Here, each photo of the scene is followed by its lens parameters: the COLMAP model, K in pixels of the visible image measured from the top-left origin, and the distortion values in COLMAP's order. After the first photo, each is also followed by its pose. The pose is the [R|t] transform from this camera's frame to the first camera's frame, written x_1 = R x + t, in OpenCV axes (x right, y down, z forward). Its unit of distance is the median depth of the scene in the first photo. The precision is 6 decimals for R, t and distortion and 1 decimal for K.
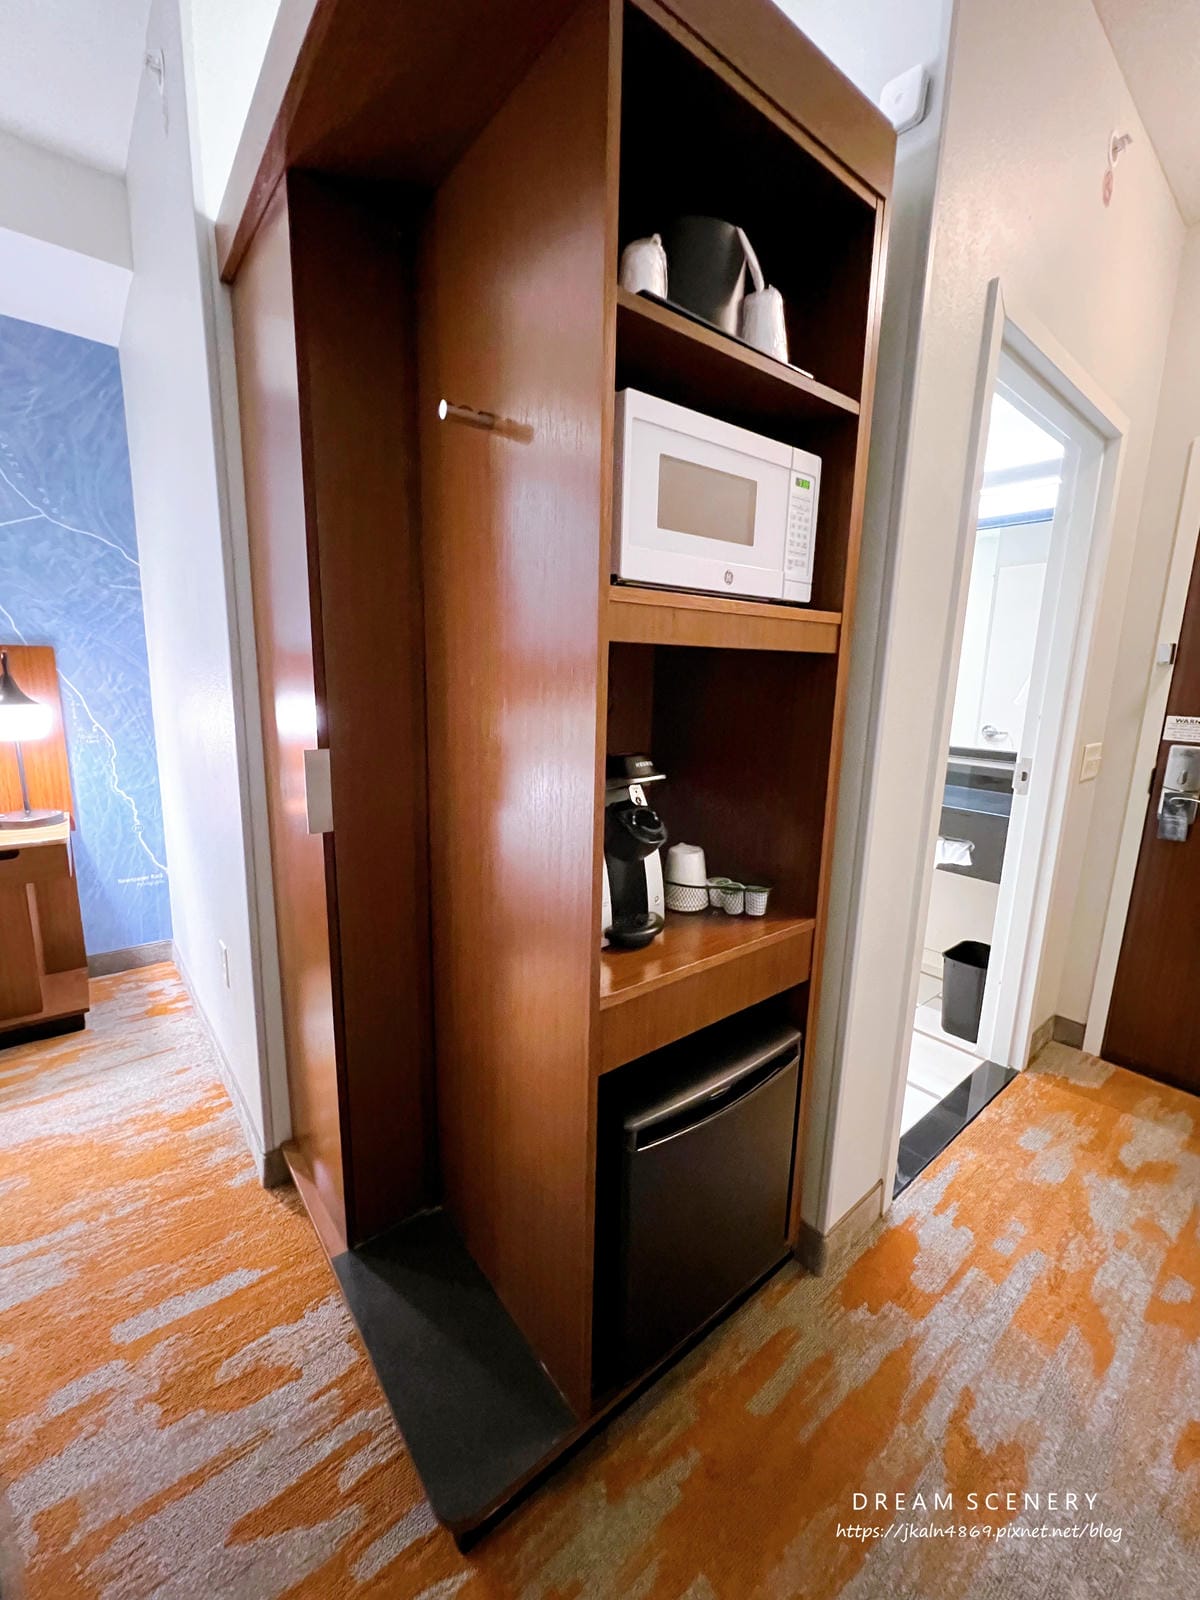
lens RADIAL K [[646.4, 0, 598.7], [0, 646.4, 786.2], [0, 0, 1]] dist [0.002628, -0.000038]
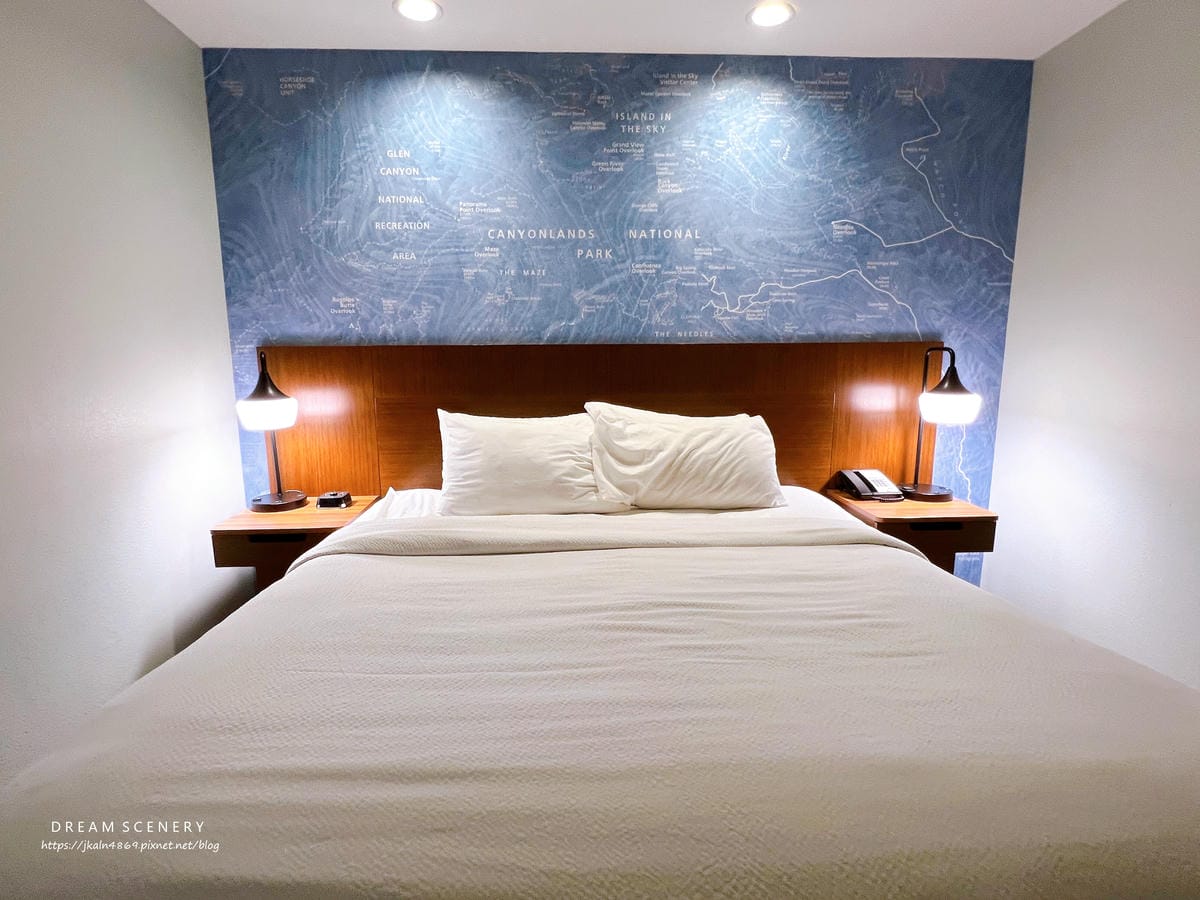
lens RADIAL K [[604.2, 0, 596.9], [0, 604.2, 448.4], [0, 0, 1]] dist [-0.000704, 0.001425]
pose [[0.799176, 0.057278, -0.598361, -1.531397], [-0.074102, 0.997244, -0.003511, 0.042733], [0.596512, 0.047145, 0.801219, -0.447646]]
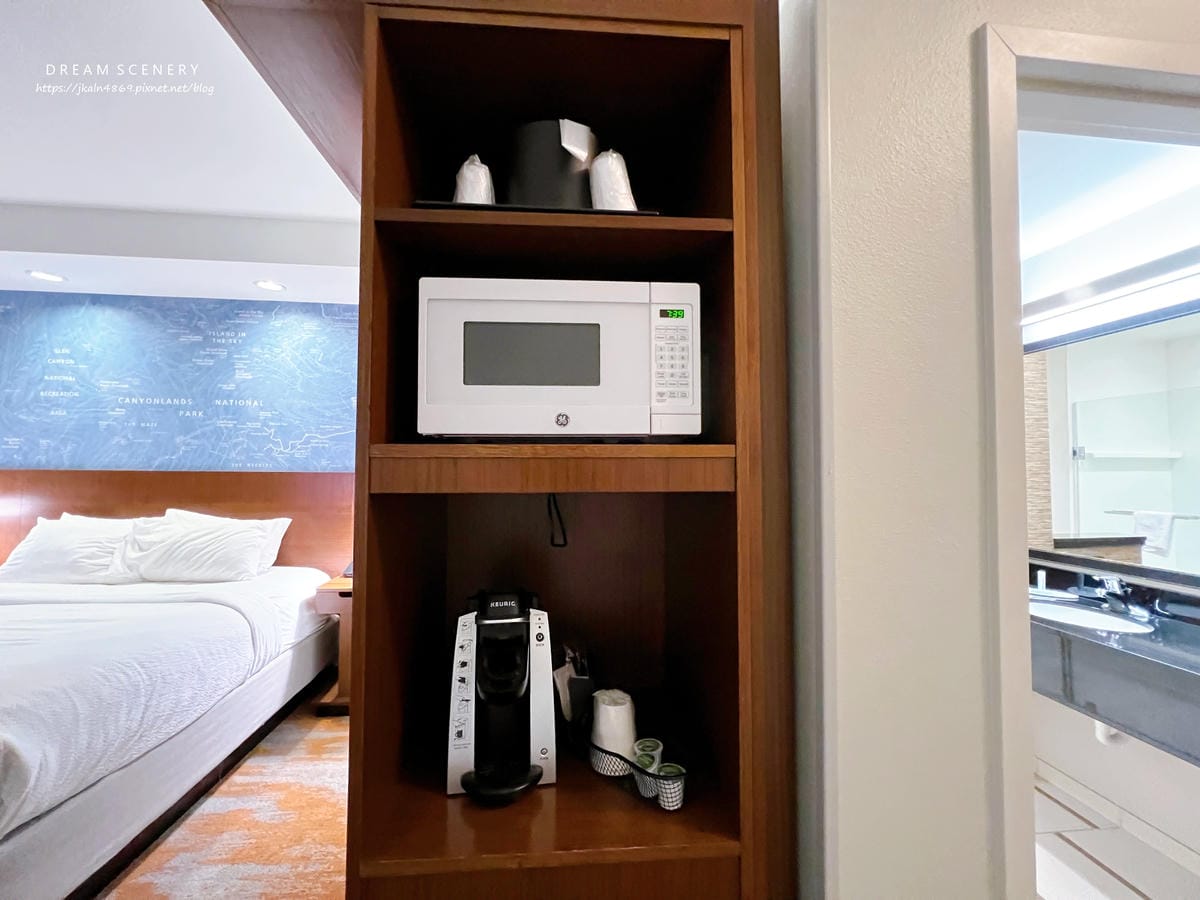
lens RADIAL K [[478.5, 0, 595.7], [0, 478.5, 448.3], [0, 0, 1]] dist [-0.001055, 0.000650]
pose [[0.831709, -0.044519, -0.553424, 0.562973], [-0.081345, 0.976253, -0.200782, -0.122090], [0.549221, 0.212010, 0.808337, 0.395611]]
